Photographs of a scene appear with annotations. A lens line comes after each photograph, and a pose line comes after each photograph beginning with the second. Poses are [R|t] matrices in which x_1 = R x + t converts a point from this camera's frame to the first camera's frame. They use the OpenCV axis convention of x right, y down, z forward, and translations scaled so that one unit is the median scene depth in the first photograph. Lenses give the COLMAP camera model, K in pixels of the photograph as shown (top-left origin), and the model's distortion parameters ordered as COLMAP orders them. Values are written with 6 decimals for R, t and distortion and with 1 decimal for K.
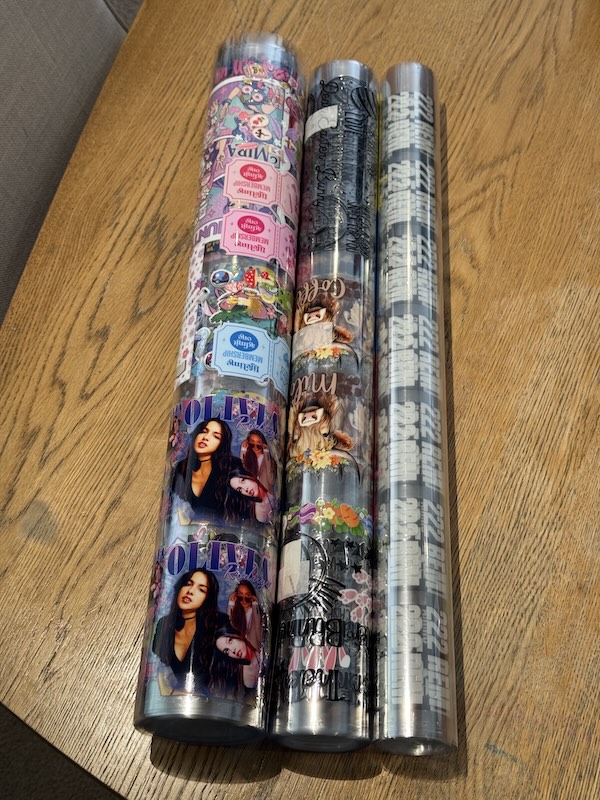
lens RADIAL K [[1214.5, 0, 296.9], [0, 1214.5, 404.5], [0, 0, 1]] dist [0.065716, 0.000000]
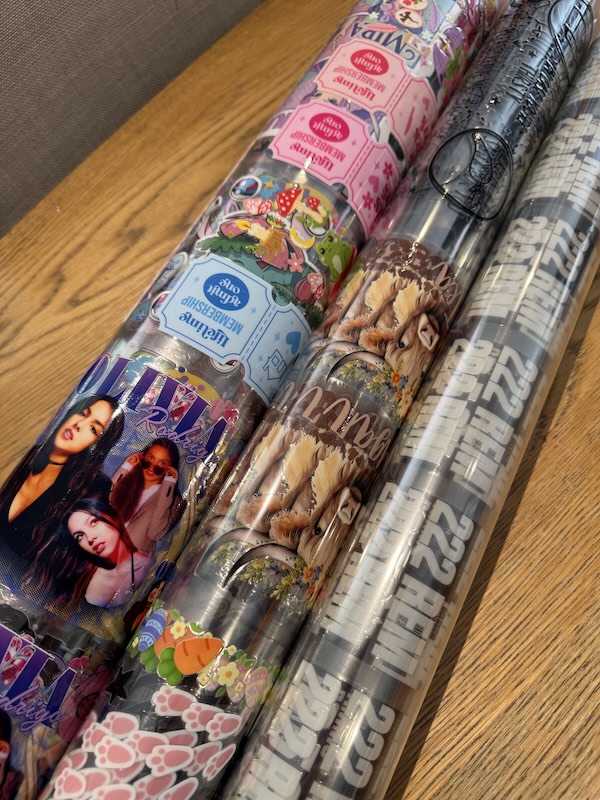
lens RADIAL K [[605.7, 0, 283.9], [0, 605.7, 394.4], [0, 0, 1]] dist [-0.022540, -0.026293]
pose [[0.891924, 0.349708, -0.286663, 0.087667], [-0.313076, 0.935012, 0.166543, -0.062602], [0.326275, -0.058796, 0.943445, 0.710537]]
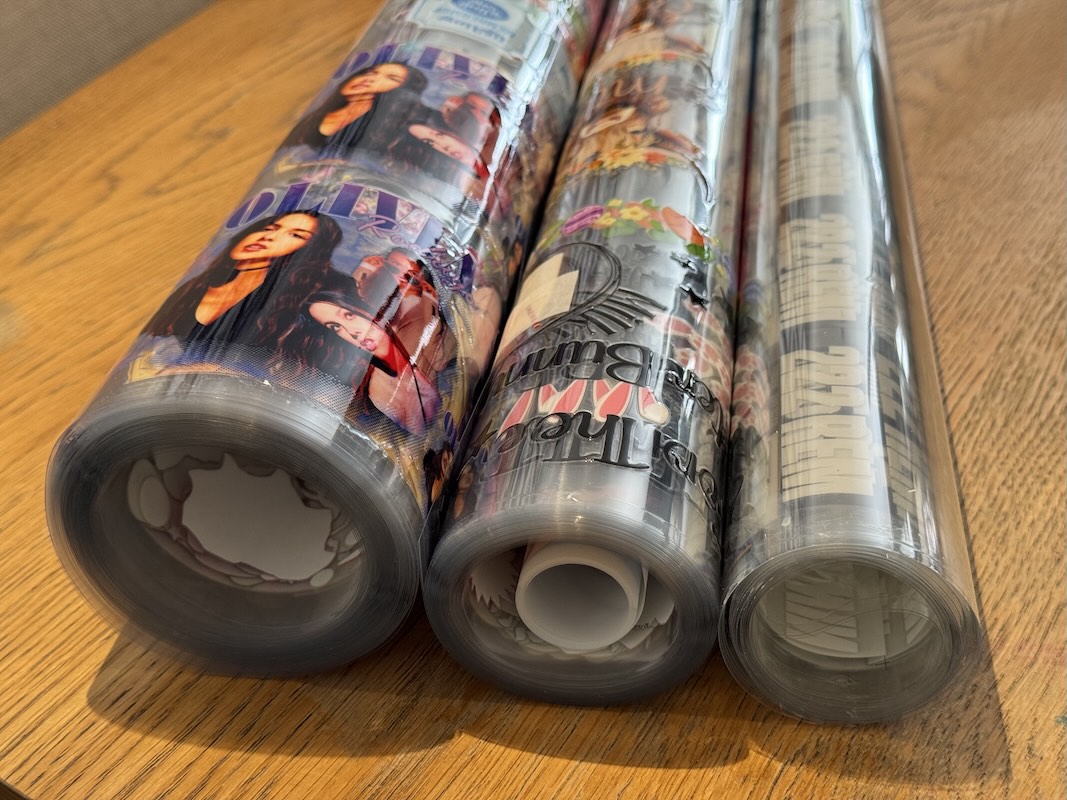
lens RADIAL K [[1619.8, 0, 537.9], [0, 1619.8, 391.5], [0, 0, 1]] dist [0.065716, 0.000000]
pose [[0.995809, 0.050999, -0.075914, 0.036107], [-0.080941, 0.877875, -0.472000, 0.383089], [0.042571, 0.476167, 0.878324, 0.498199]]
